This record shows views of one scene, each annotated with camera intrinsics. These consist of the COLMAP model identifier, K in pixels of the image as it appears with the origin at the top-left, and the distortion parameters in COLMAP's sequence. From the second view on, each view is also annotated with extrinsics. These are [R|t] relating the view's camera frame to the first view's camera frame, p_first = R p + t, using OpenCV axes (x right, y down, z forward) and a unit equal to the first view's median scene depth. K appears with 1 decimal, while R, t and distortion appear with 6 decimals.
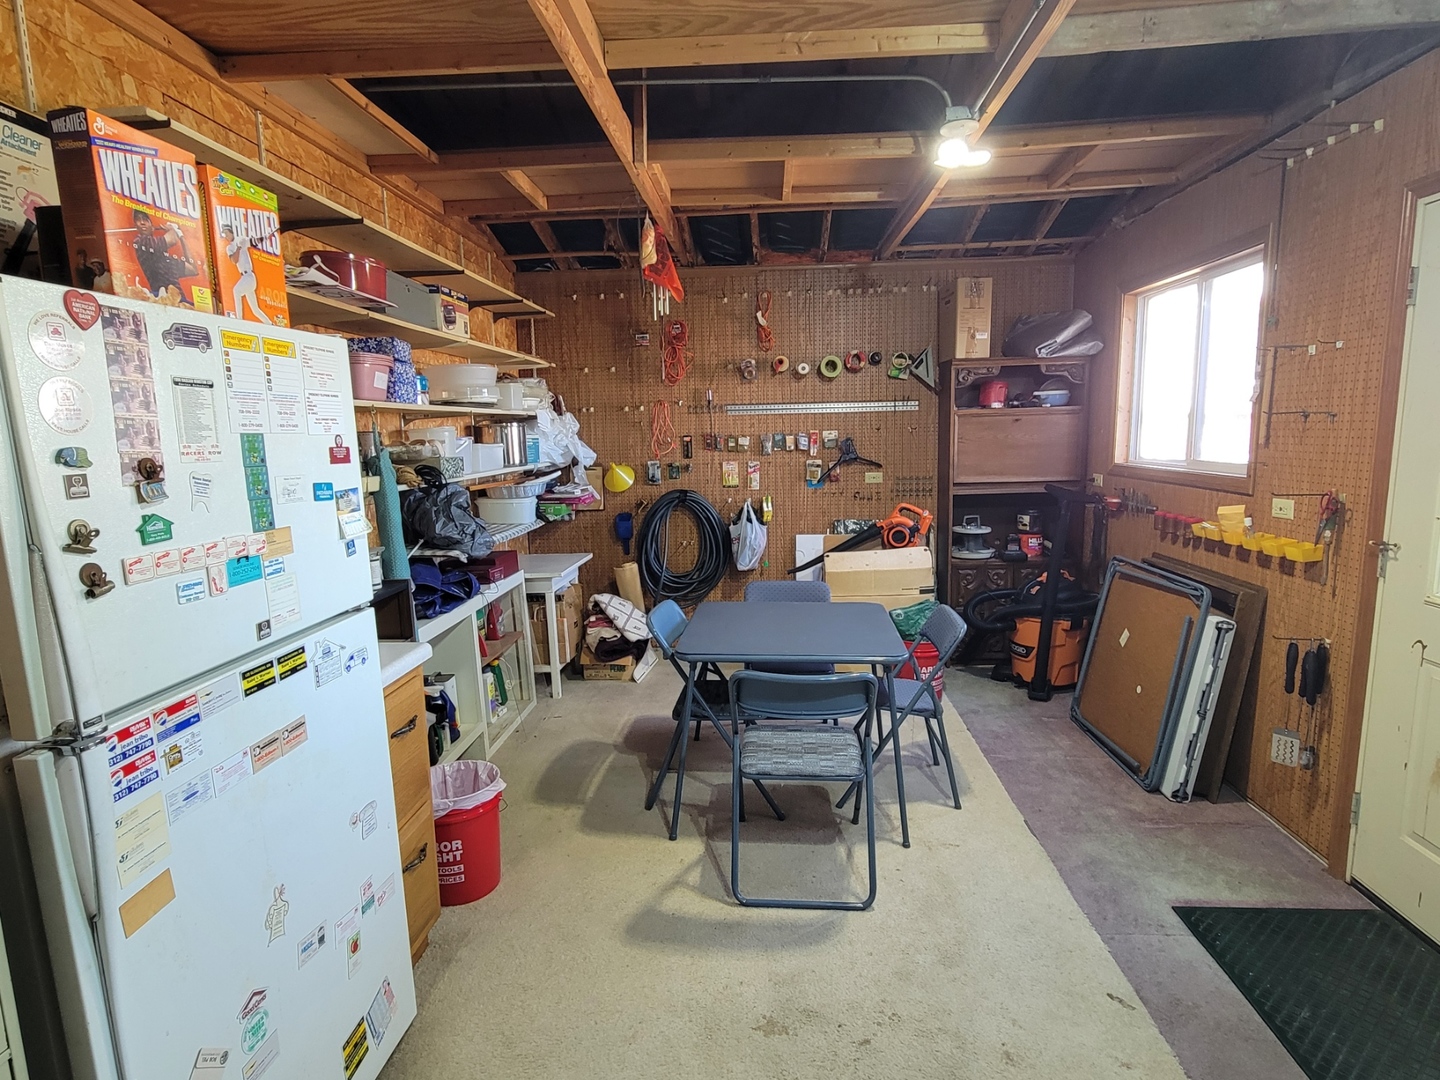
lens RADIAL K [[775.8, 0, 719.4], [0, 775.8, 545.7], [0, 0, 1]] dist [0.003073, -0.002041]
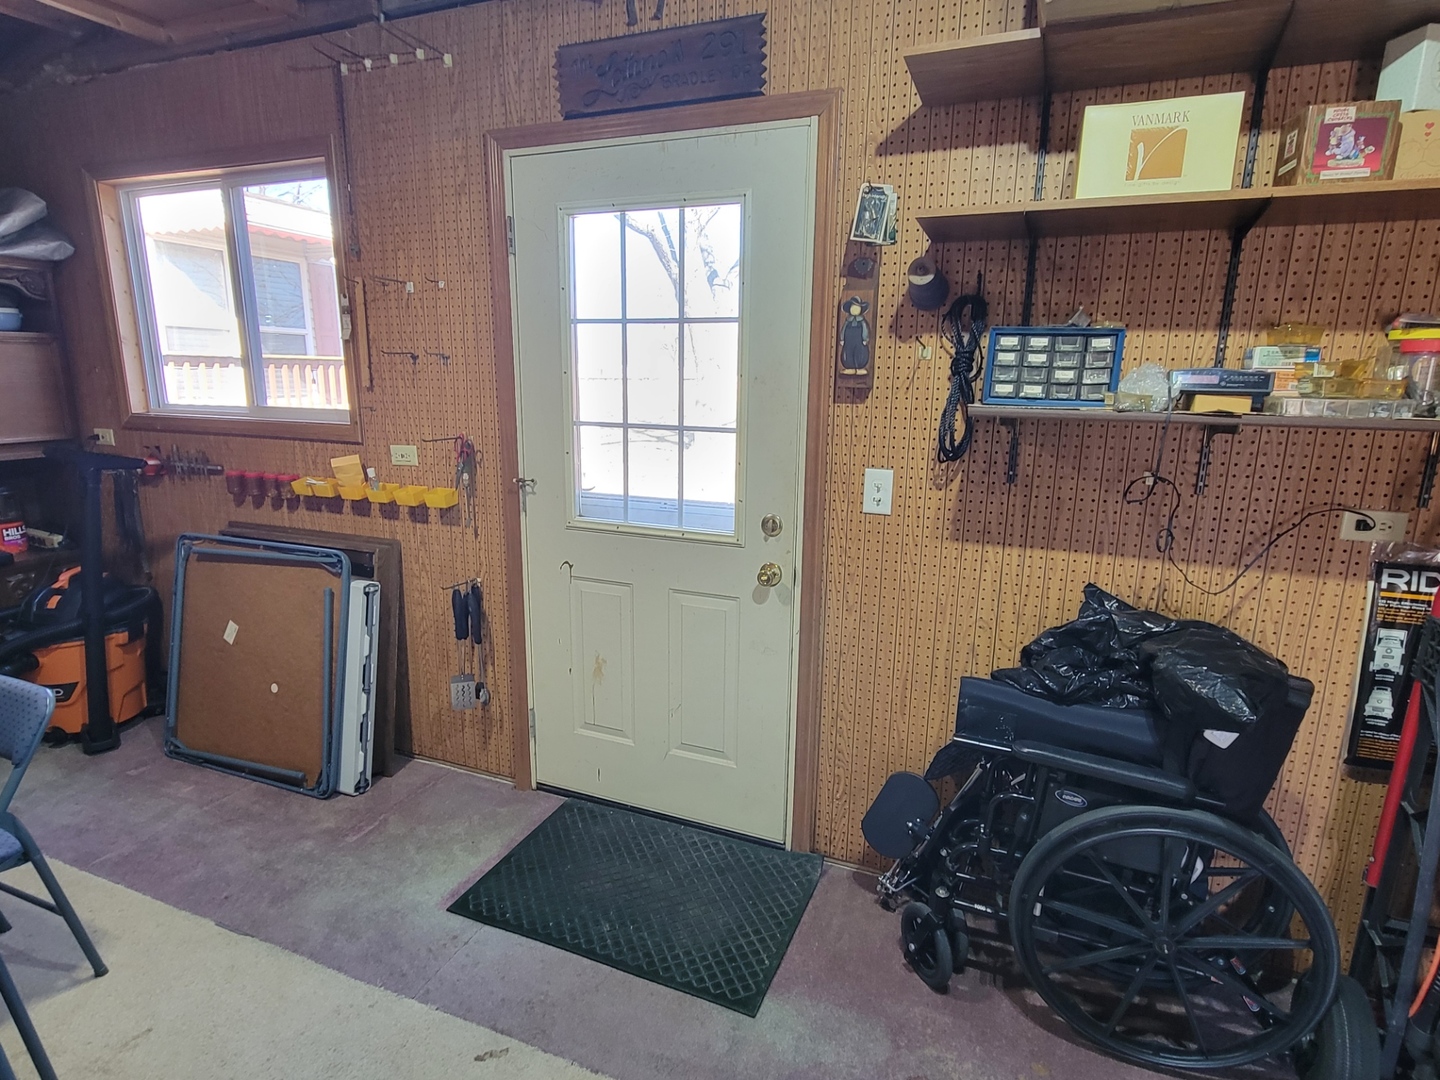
lens RADIAL K [[775.8, 0, 720.6], [0, 775.8, 542.6], [0, 0, 1]] dist [0.003073, -0.002041]
pose [[0.308031, -0.185027, 0.933211, -0.063771], [0.124861, 0.980284, 0.153146, -0.039275], [-0.943147, 0.069347, 0.325060, 0.322271]]
